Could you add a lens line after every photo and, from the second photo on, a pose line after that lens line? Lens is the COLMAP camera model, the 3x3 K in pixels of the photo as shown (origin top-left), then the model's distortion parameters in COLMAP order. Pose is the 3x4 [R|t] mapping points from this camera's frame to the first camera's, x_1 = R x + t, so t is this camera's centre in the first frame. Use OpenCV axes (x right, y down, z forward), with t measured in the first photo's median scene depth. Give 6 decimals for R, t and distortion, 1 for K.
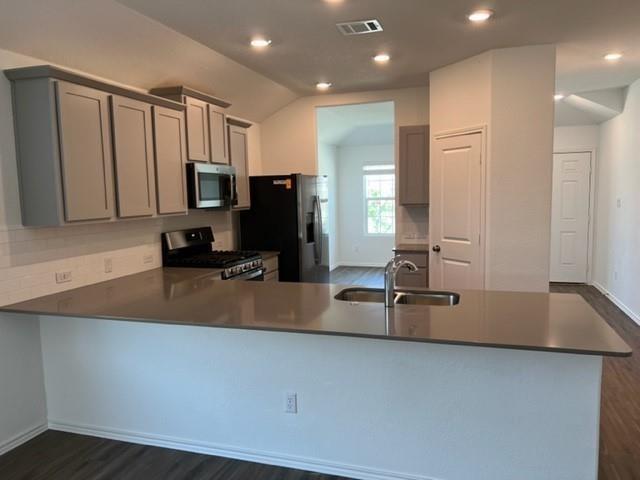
lens RADIAL K [[482.9, 0, 325.9], [0, 482.9, 240.4], [0, 0, 1]] dist [0.052015, -0.011965]
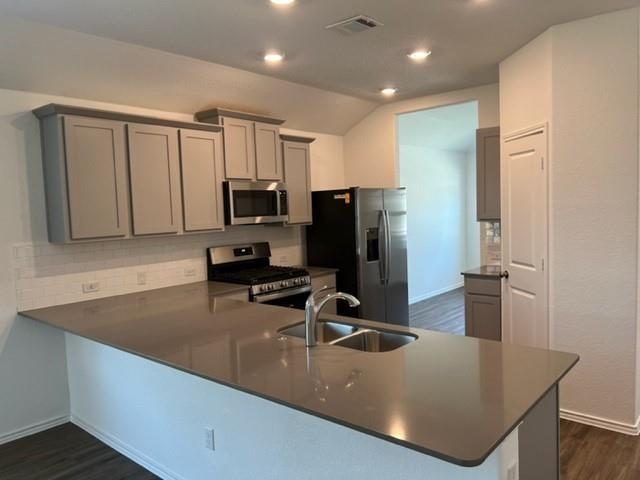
lens RADIAL K [[482.9, 0, 319.6], [0, 482.9, 241.8], [0, 0, 1]] dist [0.052015, -0.011965]
pose [[0.921618, 0.020715, -0.387544, 0.302007], [-0.026304, 0.999612, -0.009121, -0.026425], [0.387205, 0.018600, 0.921806, 0.129325]]
